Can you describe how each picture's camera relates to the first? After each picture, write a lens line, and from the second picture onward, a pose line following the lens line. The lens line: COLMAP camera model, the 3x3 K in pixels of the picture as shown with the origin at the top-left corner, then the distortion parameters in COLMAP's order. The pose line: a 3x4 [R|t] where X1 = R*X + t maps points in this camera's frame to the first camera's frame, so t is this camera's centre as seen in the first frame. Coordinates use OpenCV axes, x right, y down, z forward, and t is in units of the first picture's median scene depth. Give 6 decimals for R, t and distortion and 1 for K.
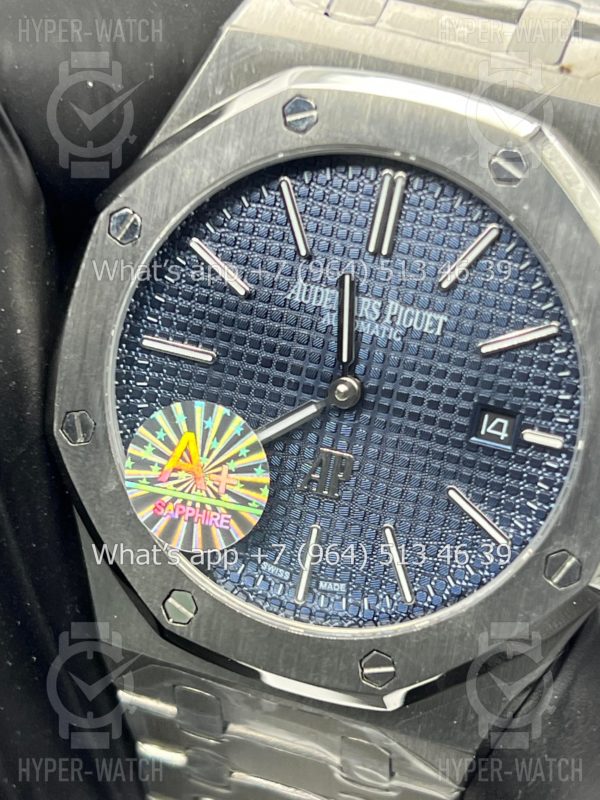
lens RADIAL K [[1871.5, 0, 300.4], [0, 1871.5, 399.9], [0, 0, 1]] dist [0.224666, 0.000000]
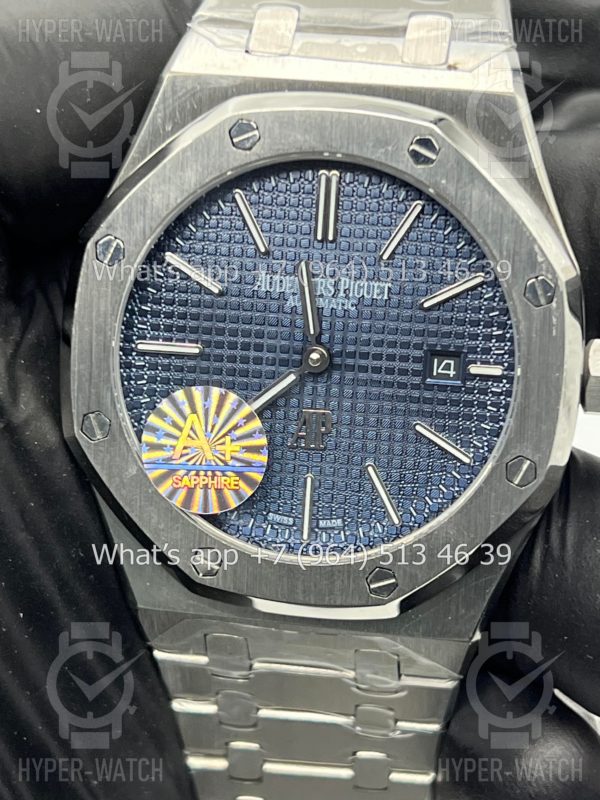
lens RADIAL K [[1871.5, 0, 300.0], [0, 1871.5, 397.6], [0, 0, 1]] dist [0.224666, 0.000000]
pose [[0.982050, -0.159868, 0.100104, -0.109750], [0.163145, 0.986275, -0.025404, 0.048603], [-0.094669, 0.041279, 0.994653, -0.184639]]
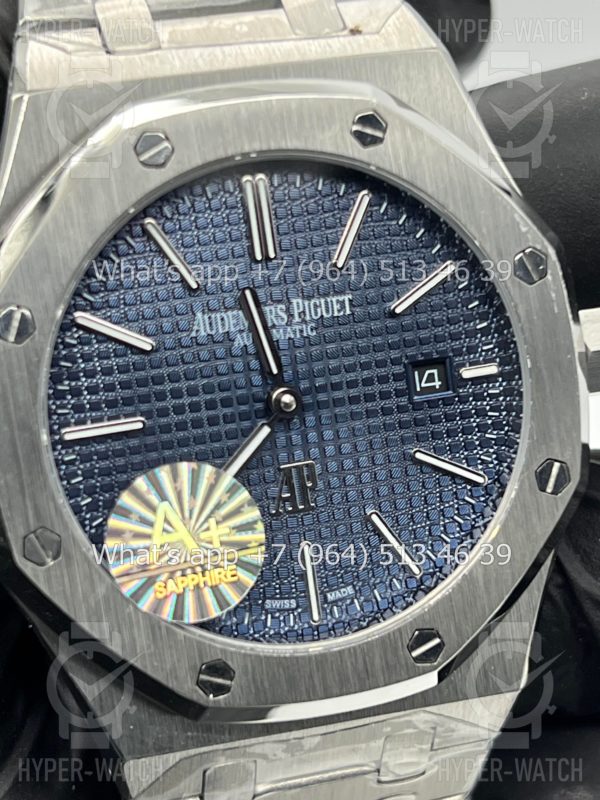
lens RADIAL K [[1871.5, 0, 294.5], [0, 1871.5, 402.8], [0, 0, 1]] dist [0.224666, 0.000000]
pose [[0.835463, -0.361177, 0.414190, -0.378902], [0.380763, 0.923907, 0.037618, -0.039310], [-0.396260, 0.126279, 0.909413, 0.106751]]
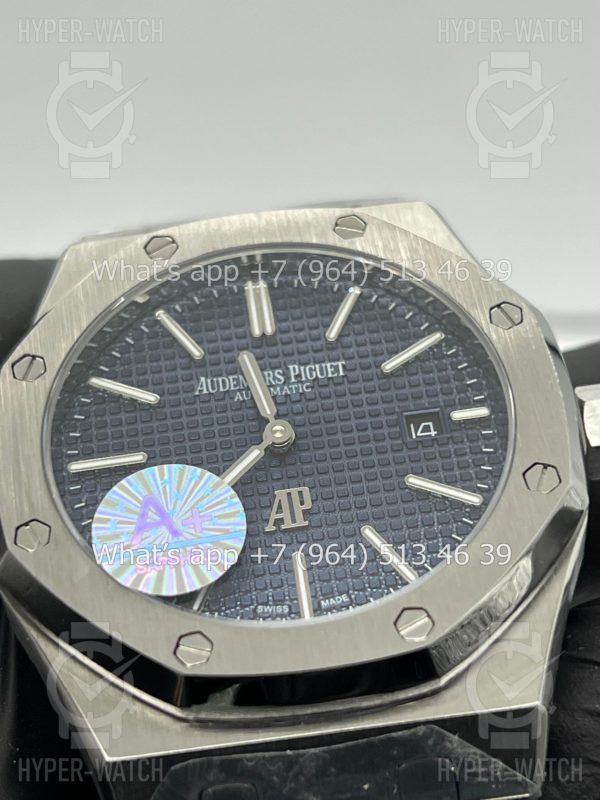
lens RADIAL K [[1871.5, 0, 306.8], [0, 1871.5, 397.1], [0, 0, 1]] dist [0.224666, 0.000000]
pose [[0.919734, -0.154923, 0.360677, -0.334577], [0.361800, 0.691010, -0.625785, 0.637872], [-0.152283, 0.706048, 0.691597, 0.261484]]
